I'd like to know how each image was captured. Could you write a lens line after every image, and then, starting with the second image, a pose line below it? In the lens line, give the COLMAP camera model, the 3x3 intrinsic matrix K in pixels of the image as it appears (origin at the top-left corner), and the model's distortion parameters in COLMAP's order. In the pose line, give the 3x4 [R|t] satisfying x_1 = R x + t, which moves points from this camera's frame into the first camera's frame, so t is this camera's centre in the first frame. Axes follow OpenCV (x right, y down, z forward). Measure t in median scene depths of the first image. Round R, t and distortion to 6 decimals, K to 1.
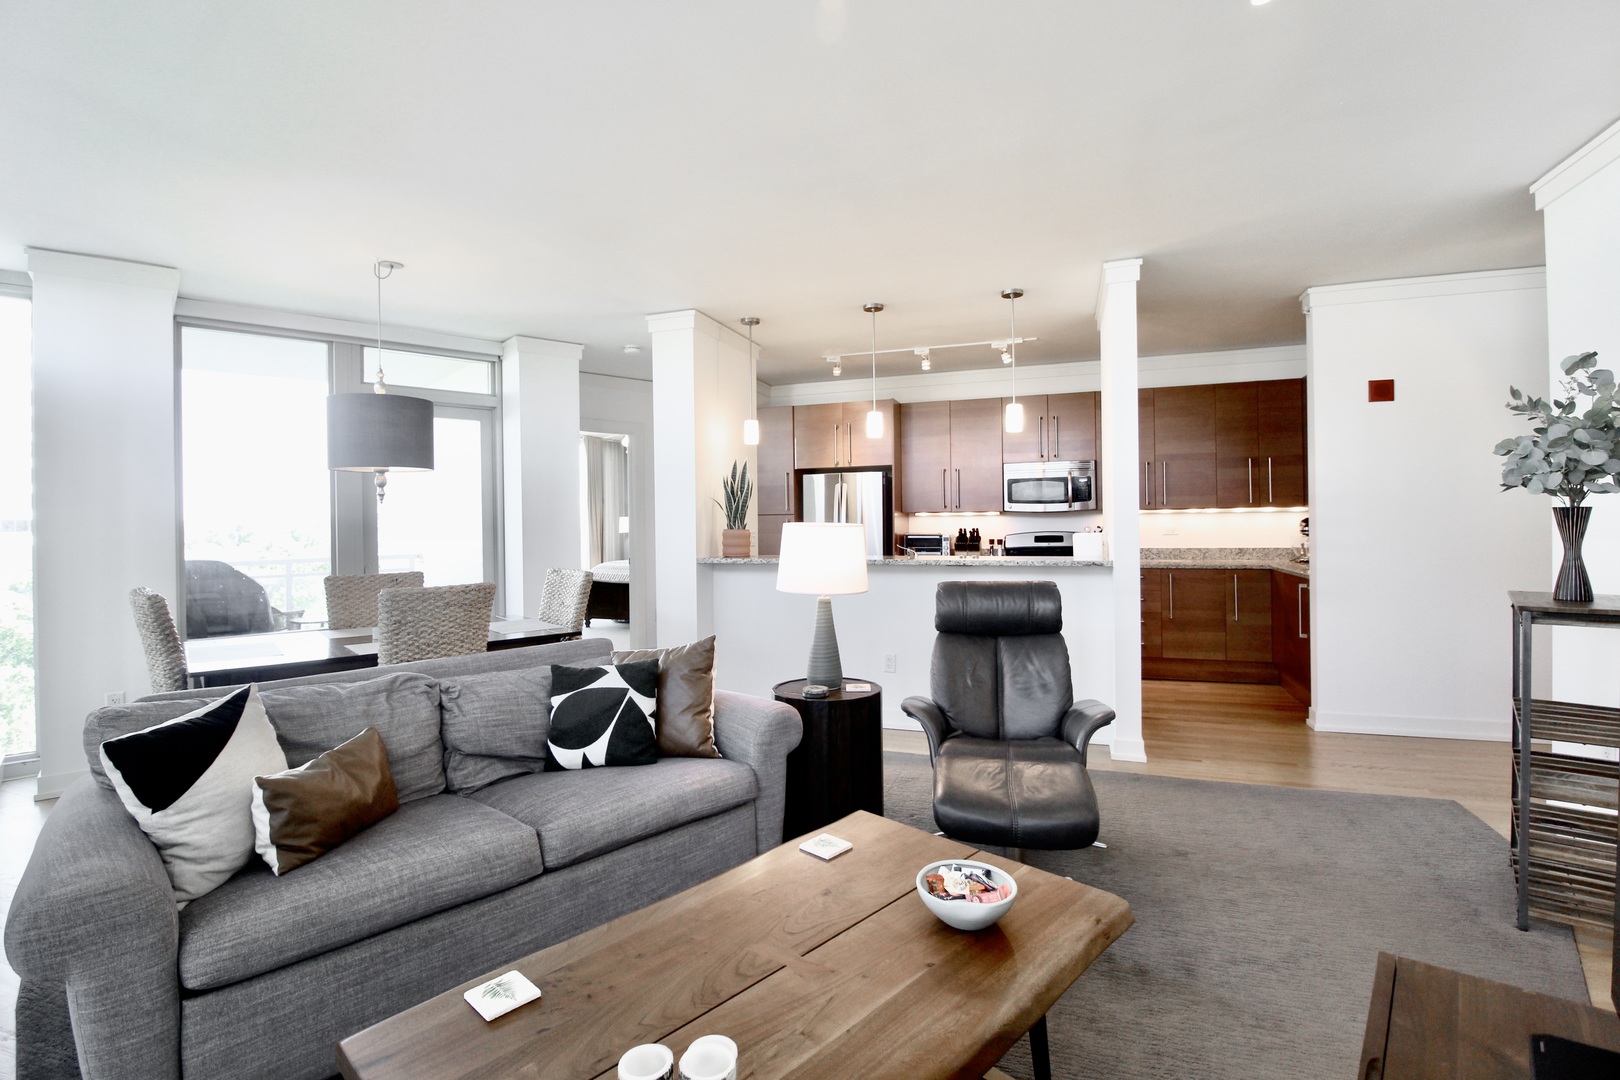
lens RADIAL K [[784.6, 0, 806.7], [0, 784.6, 515.9], [0, 0, 1]] dist [-0.005062, -0.003542]
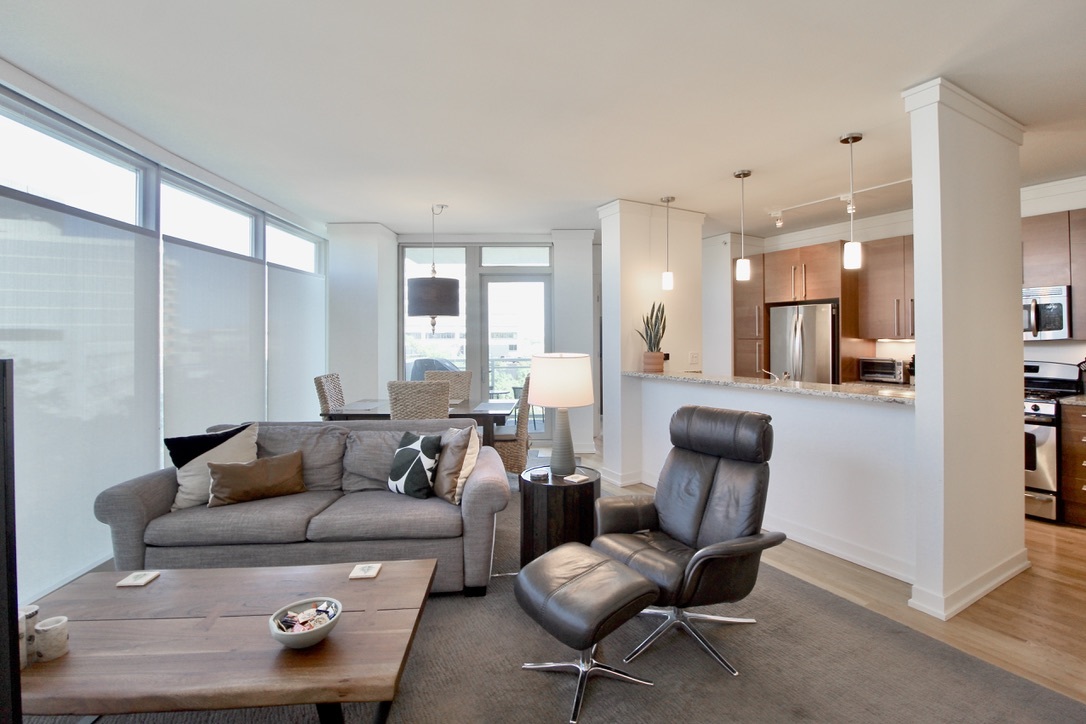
lens RADIAL K [[526.0, 0, 554.1], [0, 526.0, 327.9], [0, 0, 1]] dist [-0.005062, -0.003542]
pose [[0.751709, -0.000156, -0.659495, 0.567807], [-0.002454, 0.999992, -0.003034, -0.031546], [0.659491, 0.003899, 0.751702, 0.268576]]
